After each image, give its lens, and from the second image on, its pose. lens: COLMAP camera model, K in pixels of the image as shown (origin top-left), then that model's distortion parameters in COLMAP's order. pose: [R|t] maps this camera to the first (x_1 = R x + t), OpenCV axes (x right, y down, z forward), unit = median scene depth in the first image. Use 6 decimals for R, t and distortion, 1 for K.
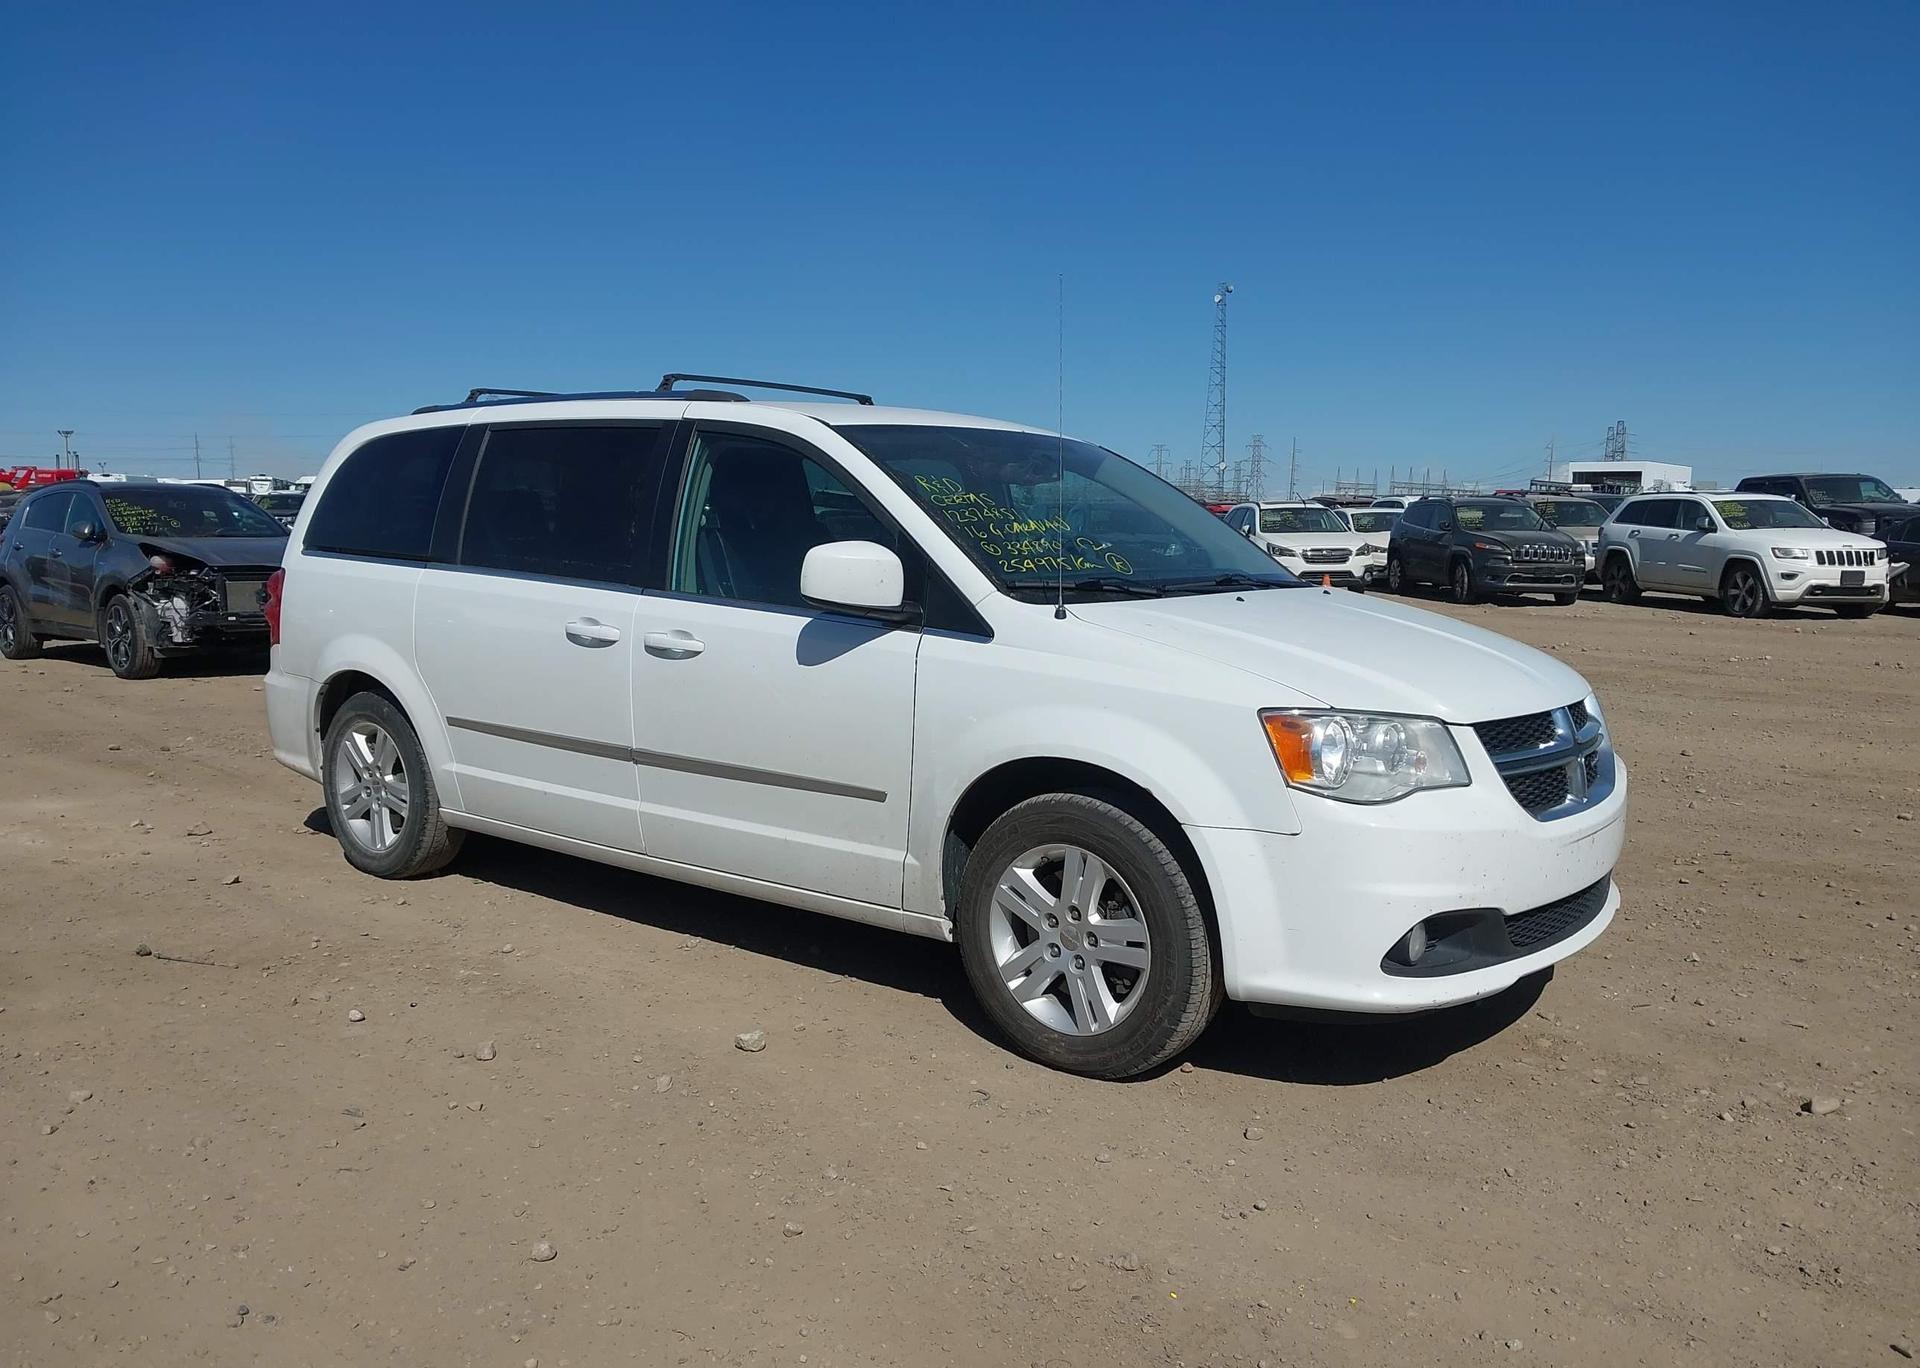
lens RADIAL K [[1529.9, 0, 946.4], [0, 1529.9, 706.7], [0, 0, 1]] dist [0.049055, -0.073350]
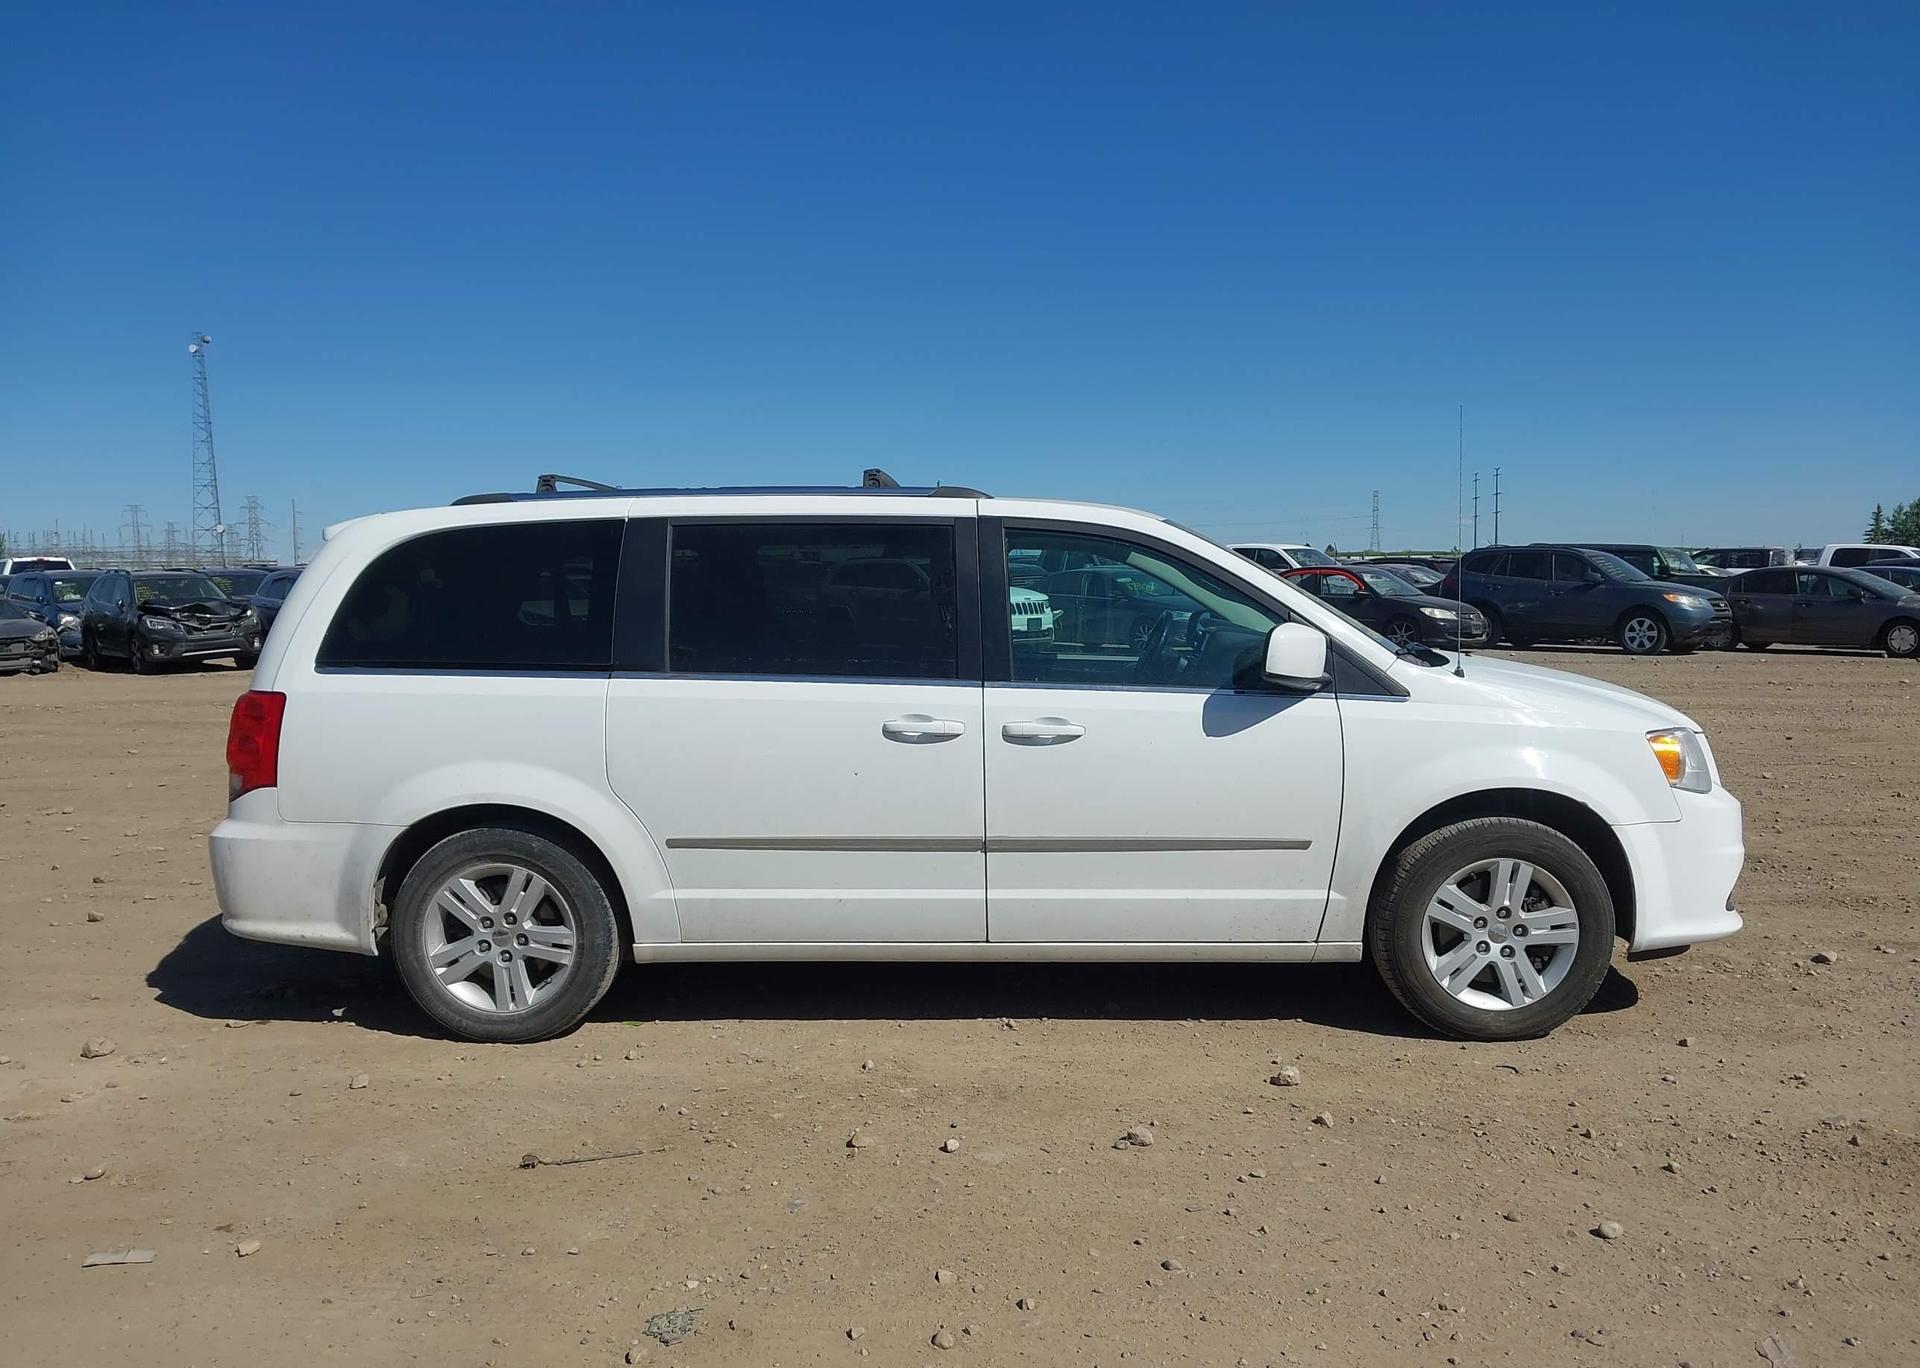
lens RADIAL K [[1529.9, 0, 966.2], [0, 1529.9, 678.1], [0, 0, 1]] dist [0.049055, -0.073350]
pose [[0.808289, -0.063115, 0.585394, -0.925392], [0.097091, 0.994915, -0.026791, -0.060431], [-0.580726, 0.078491, 0.810307, 0.203231]]
